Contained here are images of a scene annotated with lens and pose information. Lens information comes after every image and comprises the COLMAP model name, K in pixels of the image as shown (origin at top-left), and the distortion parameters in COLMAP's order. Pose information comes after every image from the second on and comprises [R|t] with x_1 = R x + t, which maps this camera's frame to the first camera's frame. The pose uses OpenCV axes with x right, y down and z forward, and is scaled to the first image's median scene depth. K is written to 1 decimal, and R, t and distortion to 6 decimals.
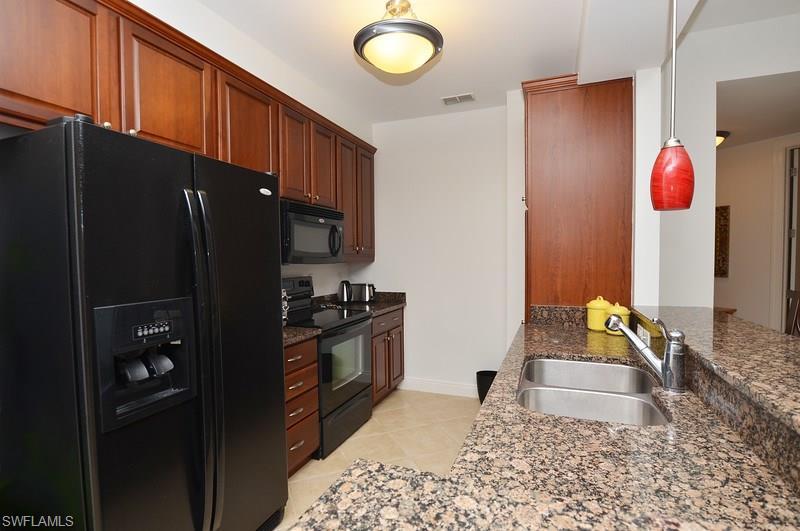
lens RADIAL K [[397.9, 0, 397.7], [0, 397.9, 269.7], [0, 0, 1]] dist [-0.021945, 0.000320]
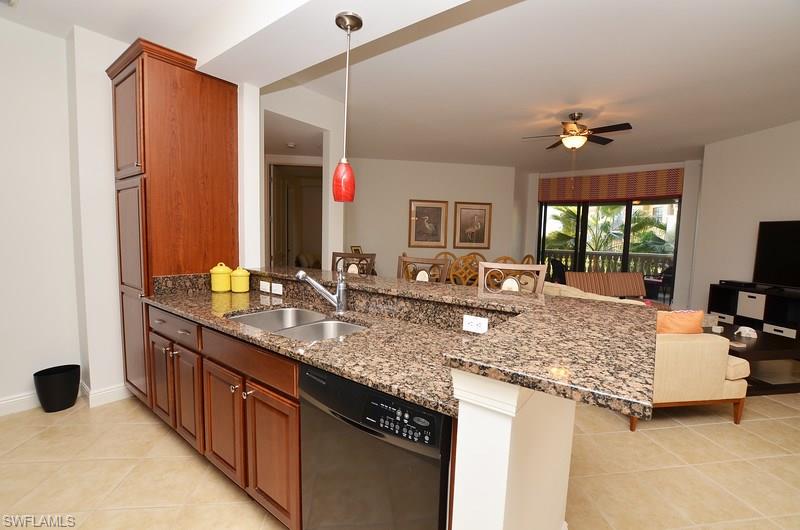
lens RADIAL K [[353.1, 0, 405.2], [0, 353.1, 266.7], [0, 0, 1]] dist [-0.020214, 0.000492]
pose [[0.252254, -0.062558, 0.965637, -0.662358], [0.001465, 0.997932, 0.064267, 0.021286], [-0.967660, -0.014797, 0.251824, 0.364183]]
